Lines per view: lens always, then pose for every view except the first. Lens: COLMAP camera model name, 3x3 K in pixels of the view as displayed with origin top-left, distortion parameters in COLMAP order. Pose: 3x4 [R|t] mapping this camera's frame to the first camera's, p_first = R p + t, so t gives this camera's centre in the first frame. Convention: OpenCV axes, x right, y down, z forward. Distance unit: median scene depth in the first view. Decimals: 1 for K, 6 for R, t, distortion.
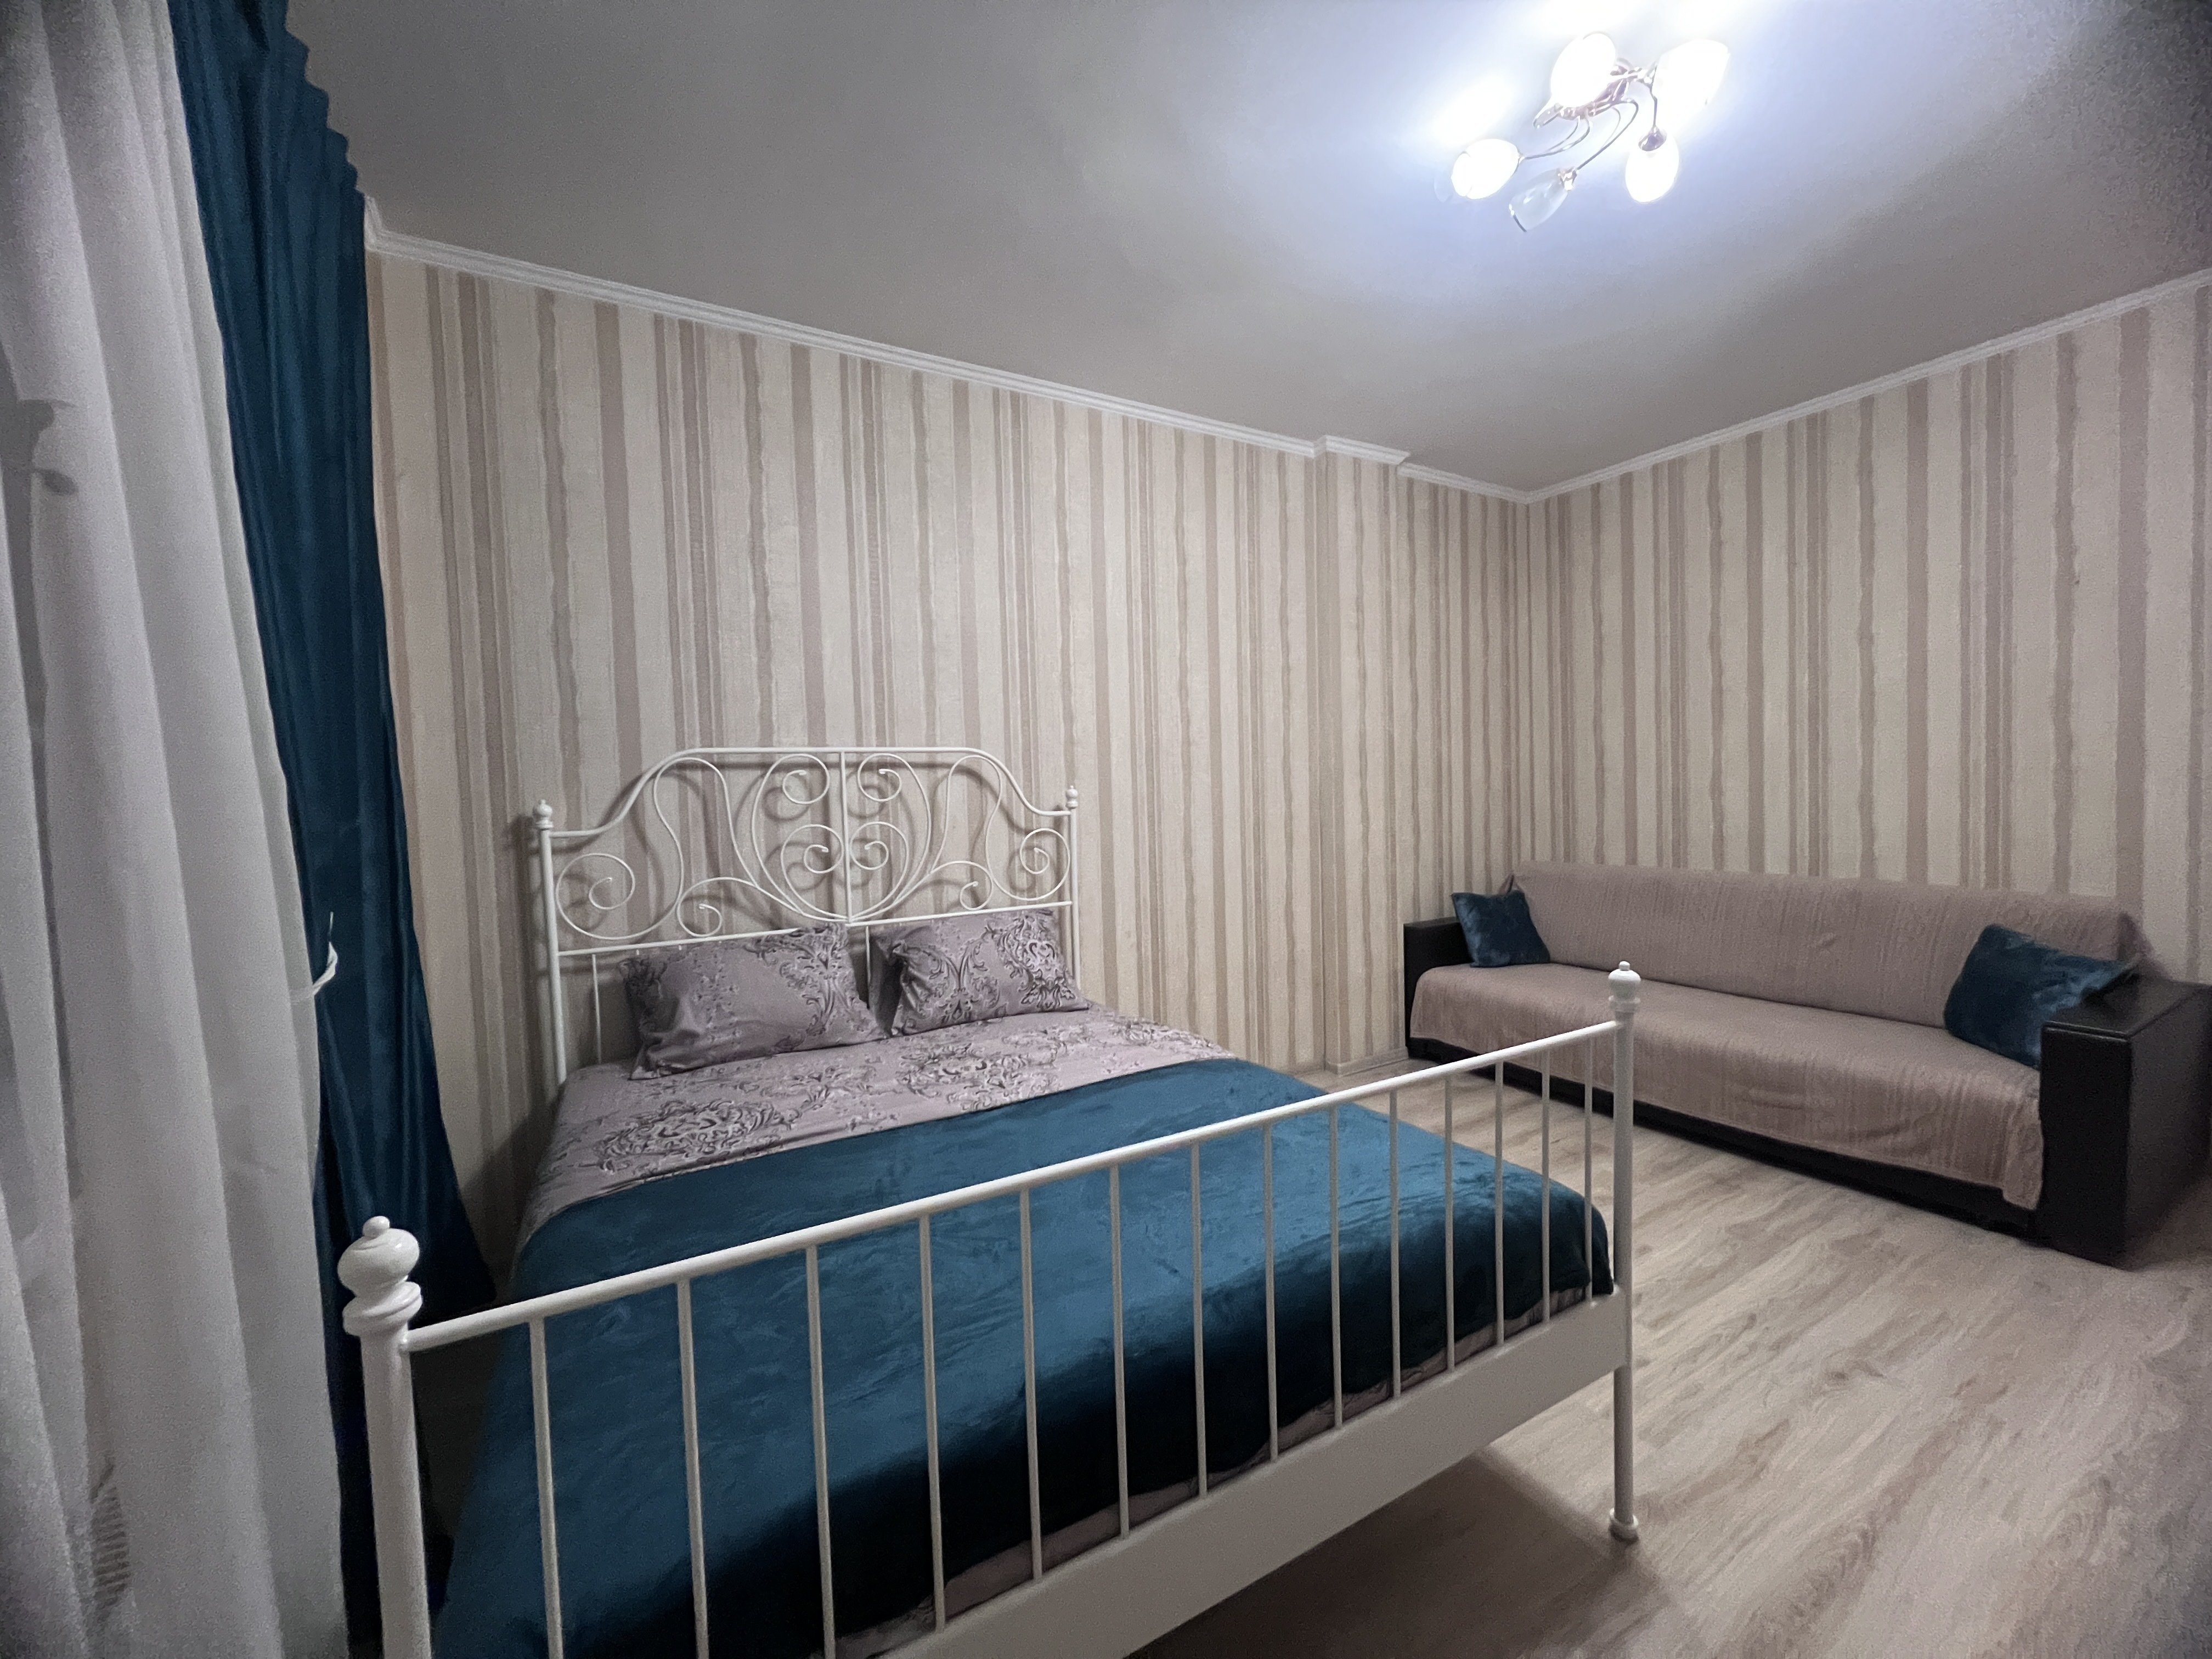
lens RADIAL K [[887.8, 0, 1111.2], [0, 887.8, 831.1], [0, 0, 1]] dist [-0.003861, 0.001007]
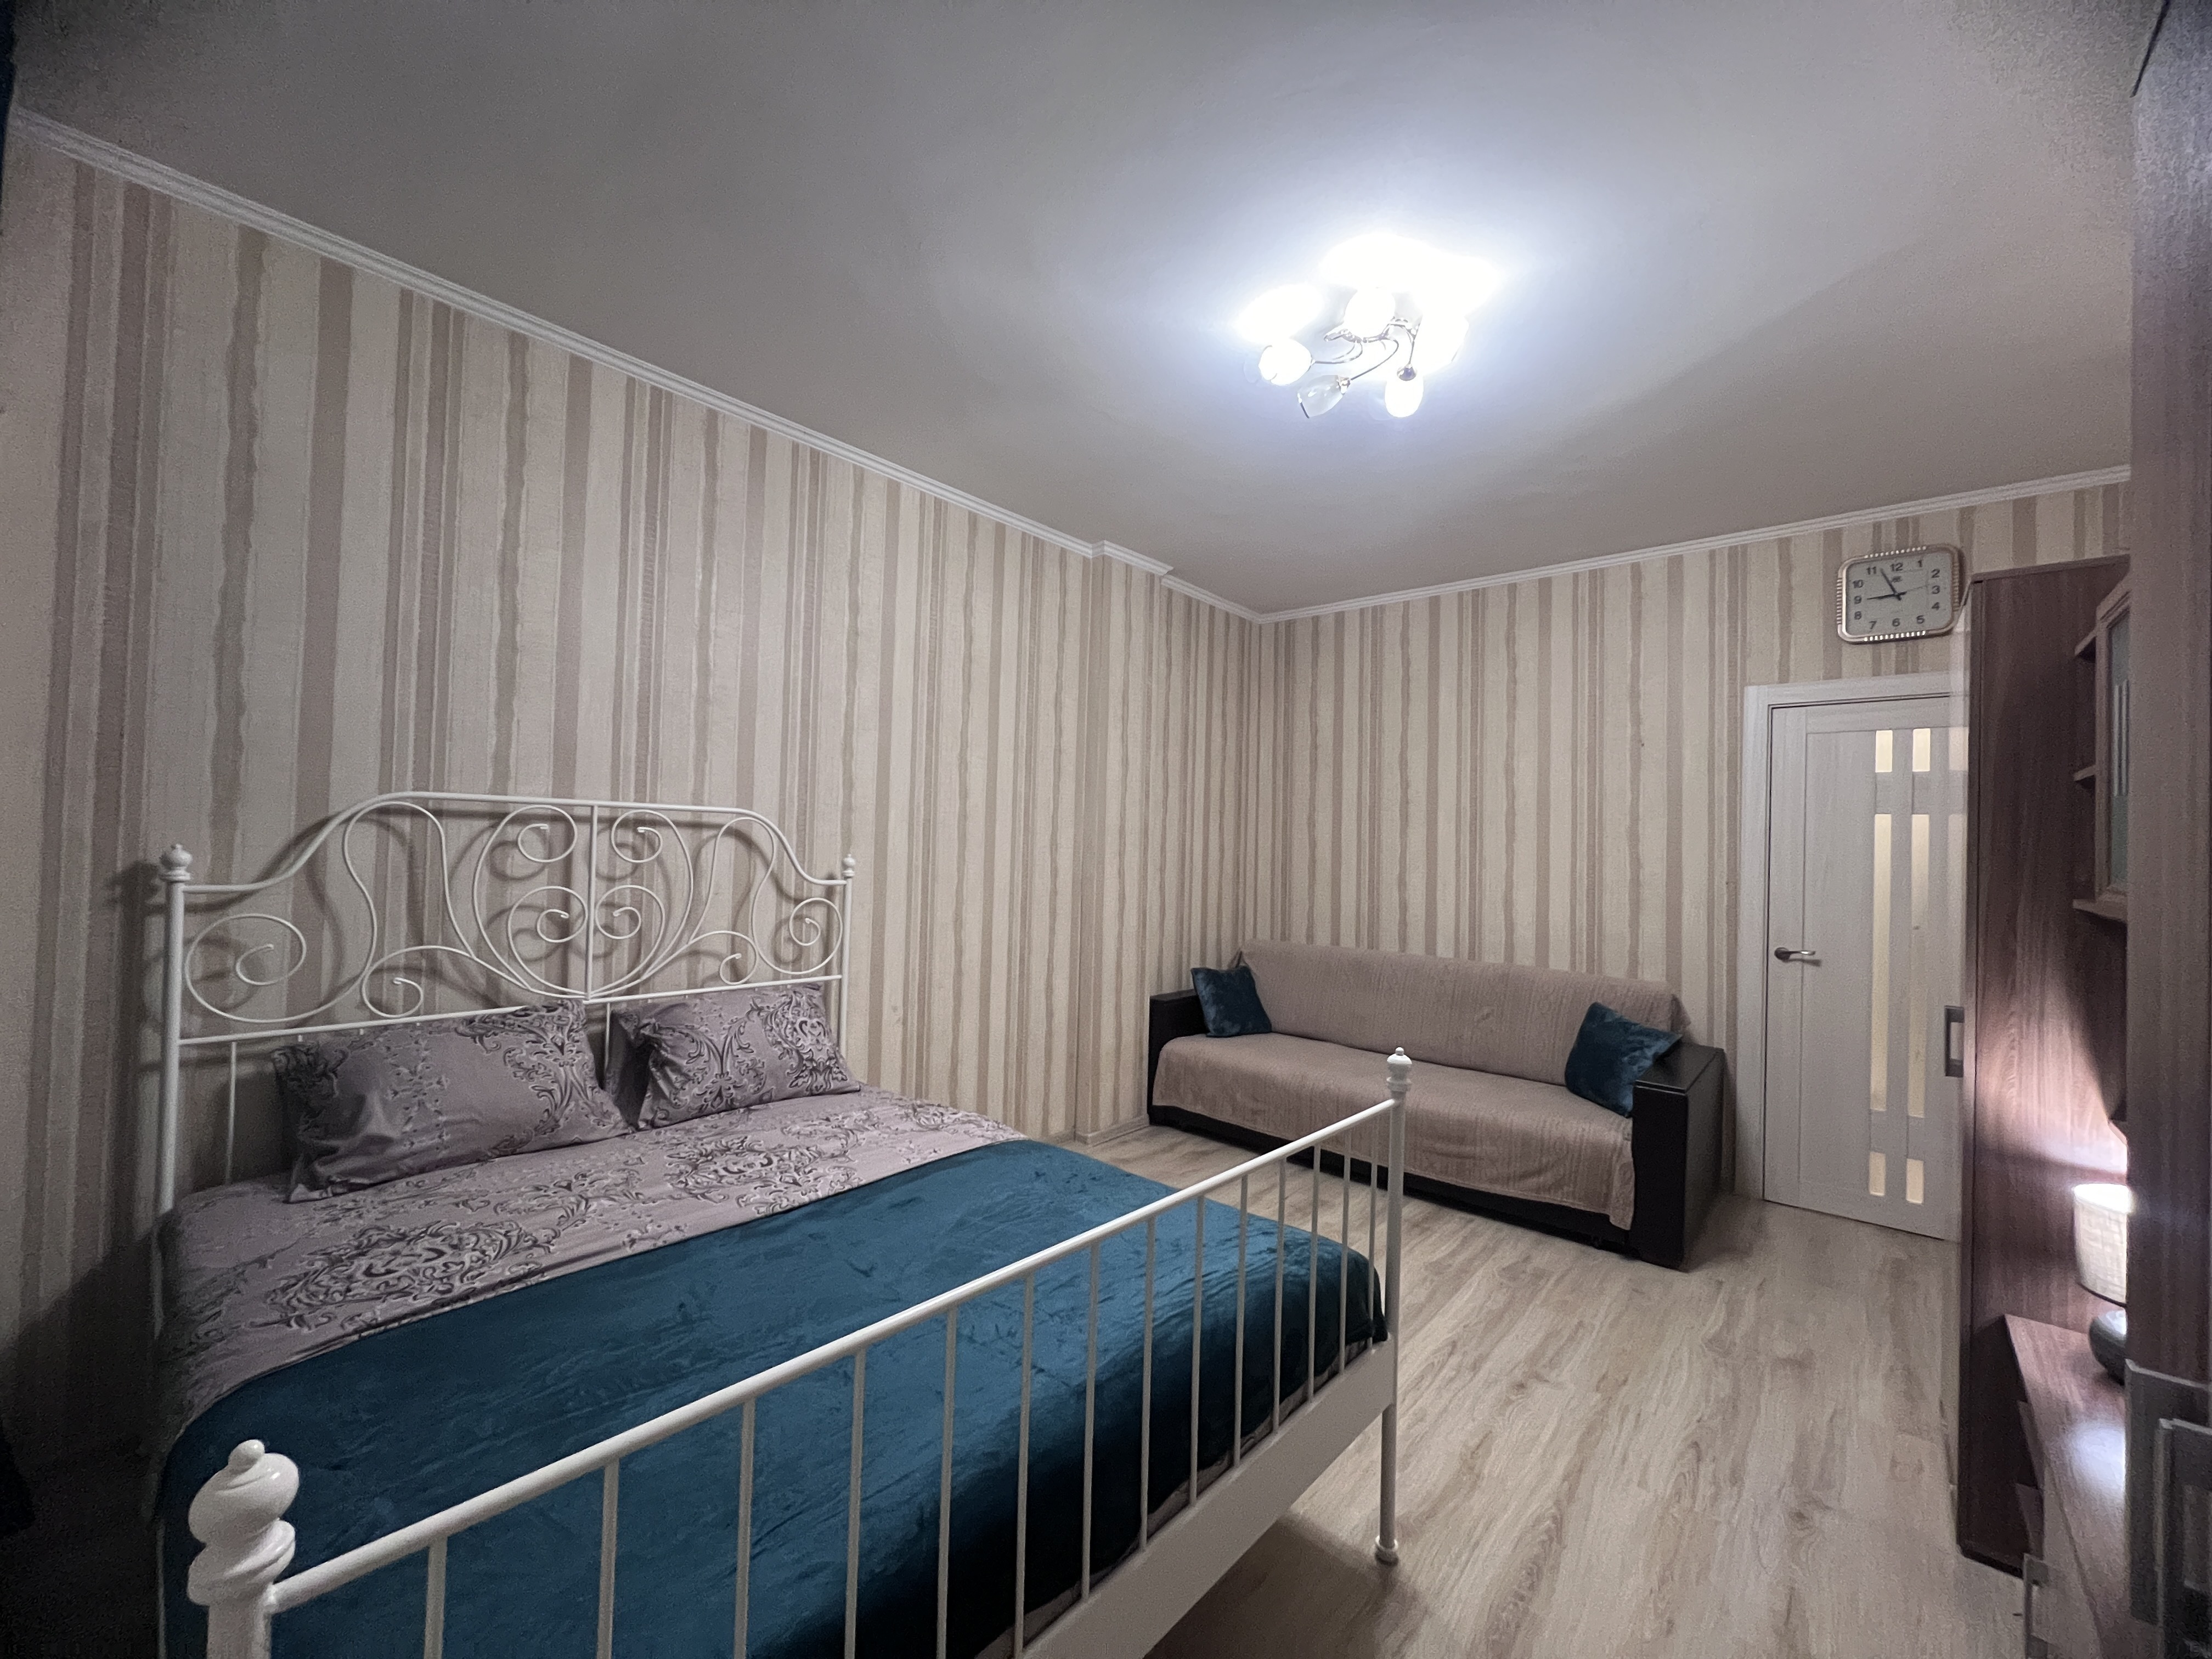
lens RADIAL K [[887.8, 0, 1112.2], [0, 887.8, 831.2], [0, 0, 1]] dist [-0.005946, 0.001217]
pose [[0.946473, 0.062162, 0.316742, -0.095887], [-0.041186, 0.996517, -0.072503, -0.021526], [-0.320146, 0.055577, 0.945737, -0.006790]]
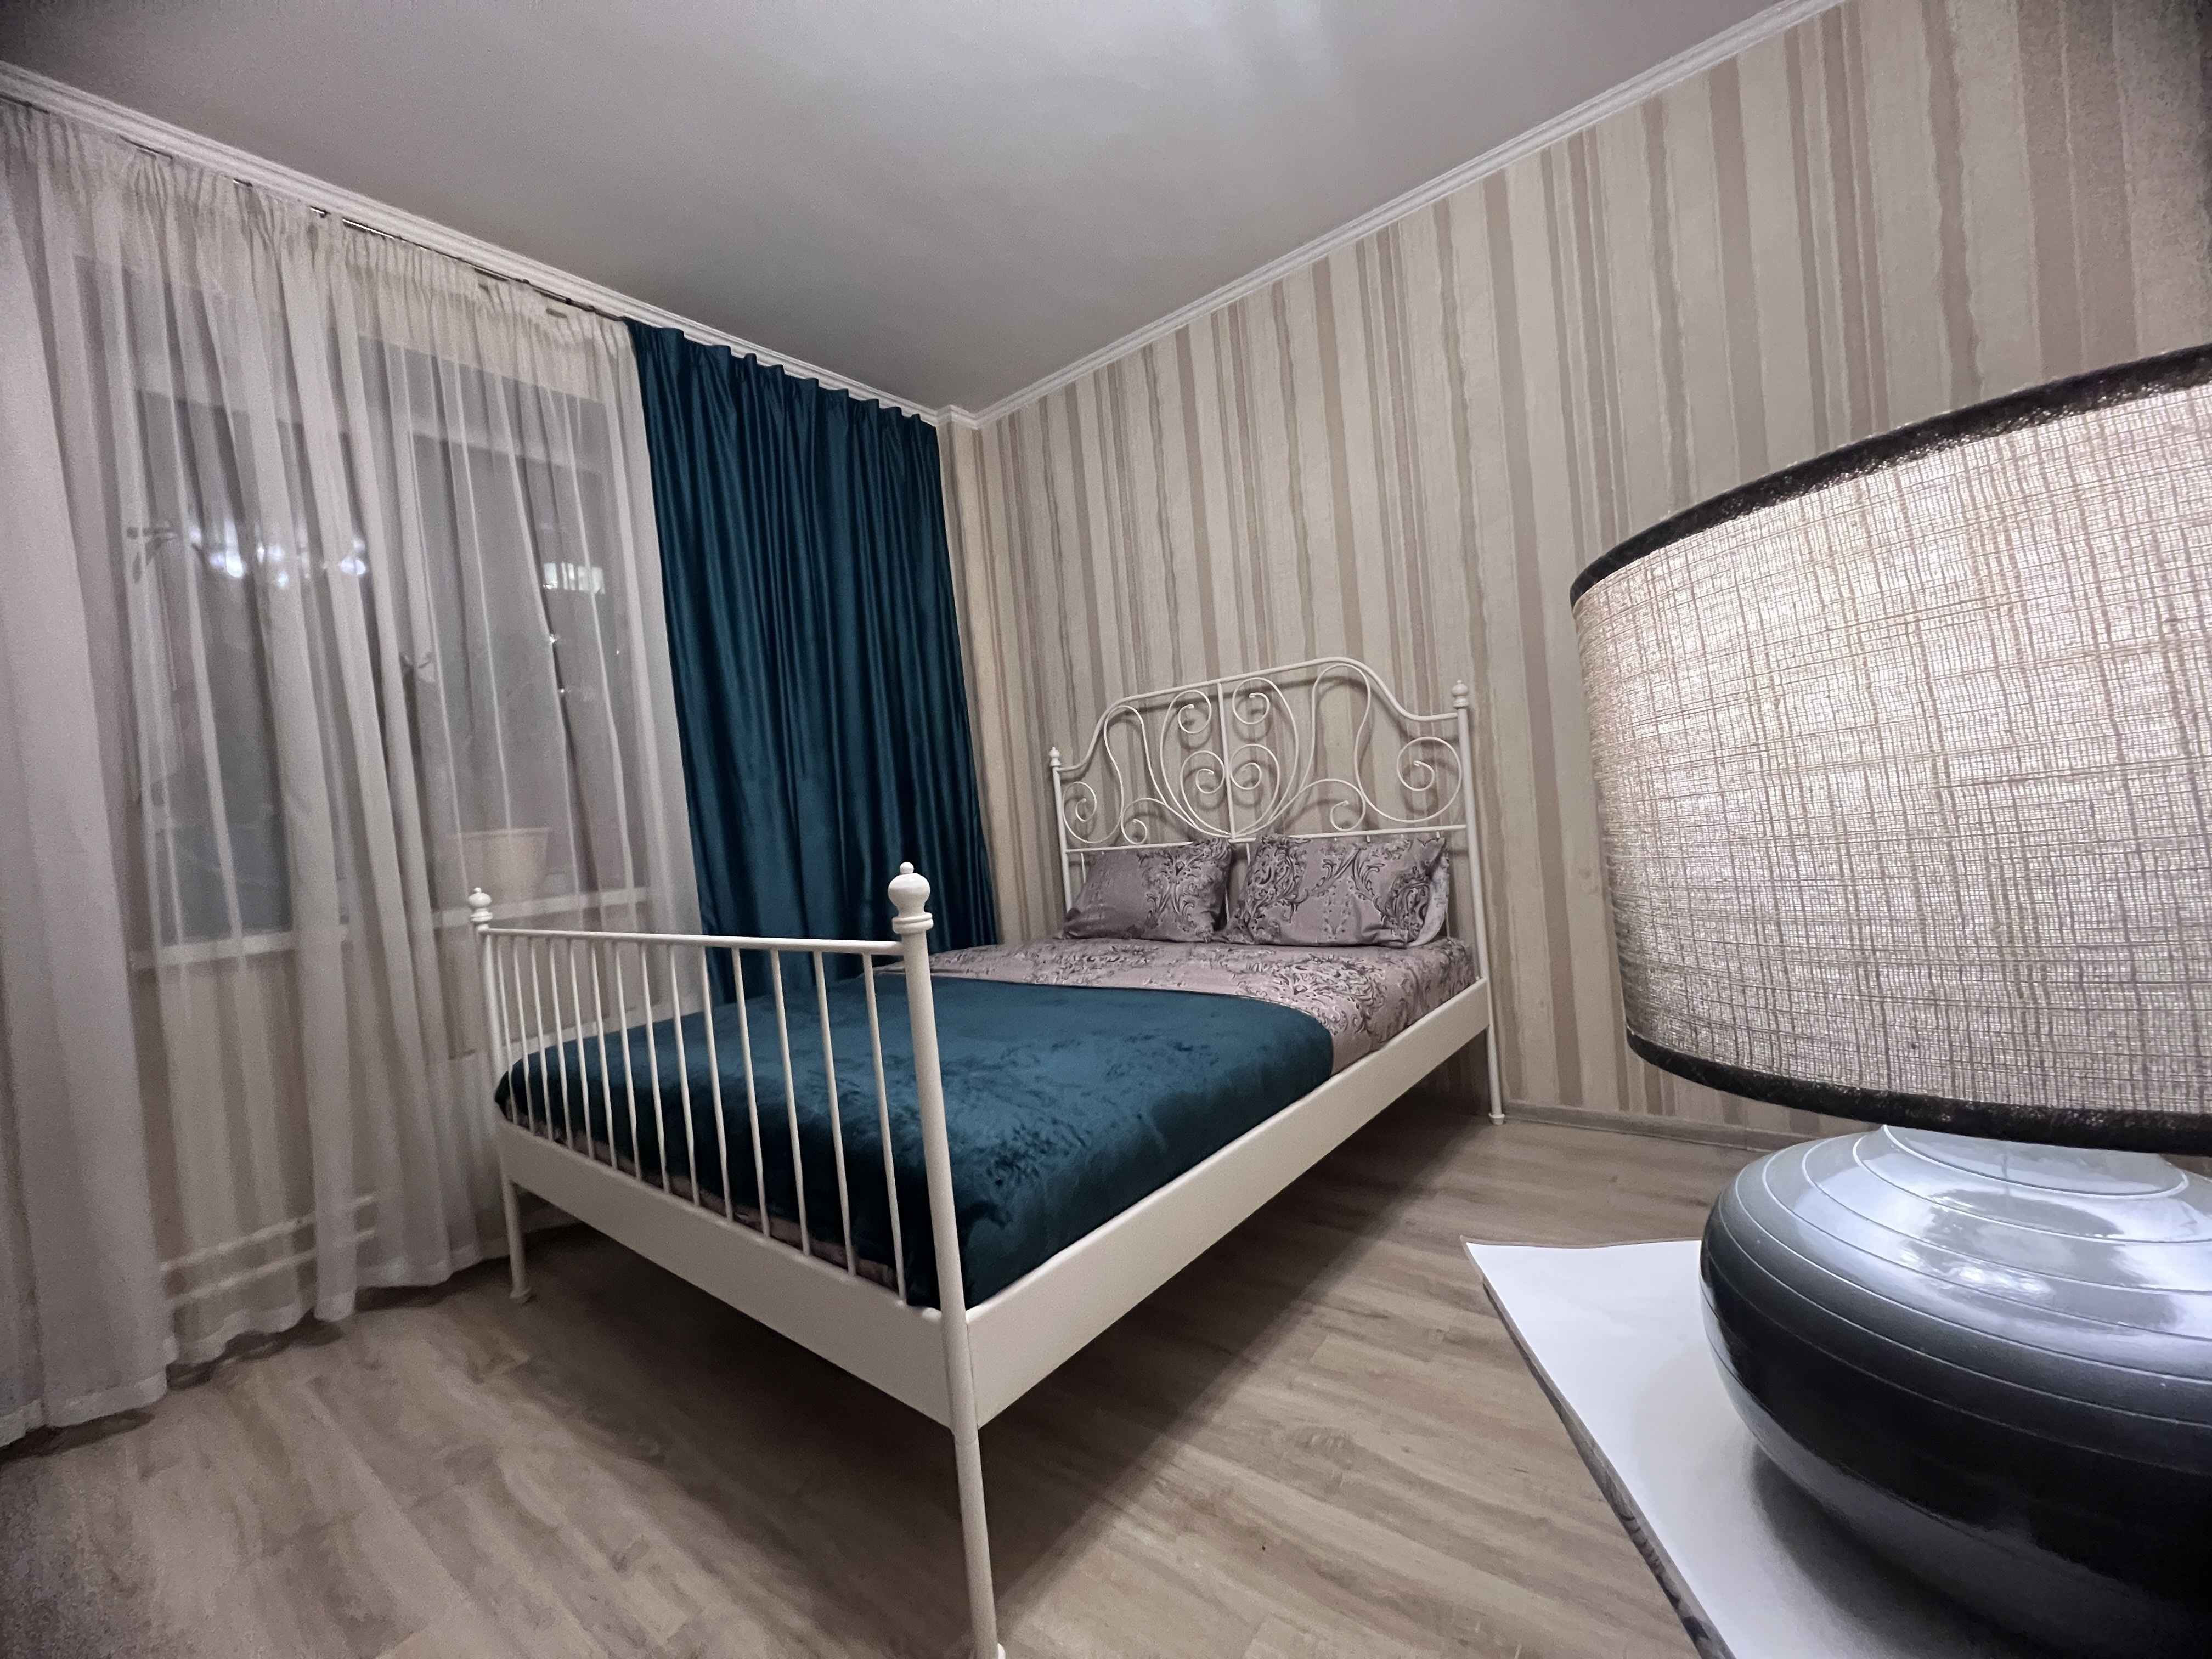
lens RADIAL K [[887.8, 0, 1105.2], [0, 887.8, 832.2], [0, 0, 1]] dist [-0.003861, 0.001007]
pose [[0.360497, 0.016098, -0.932622, 0.702444], [0.037755, 0.998780, 0.031834, 0.057708], [0.931996, -0.046687, 0.359449, 0.484276]]
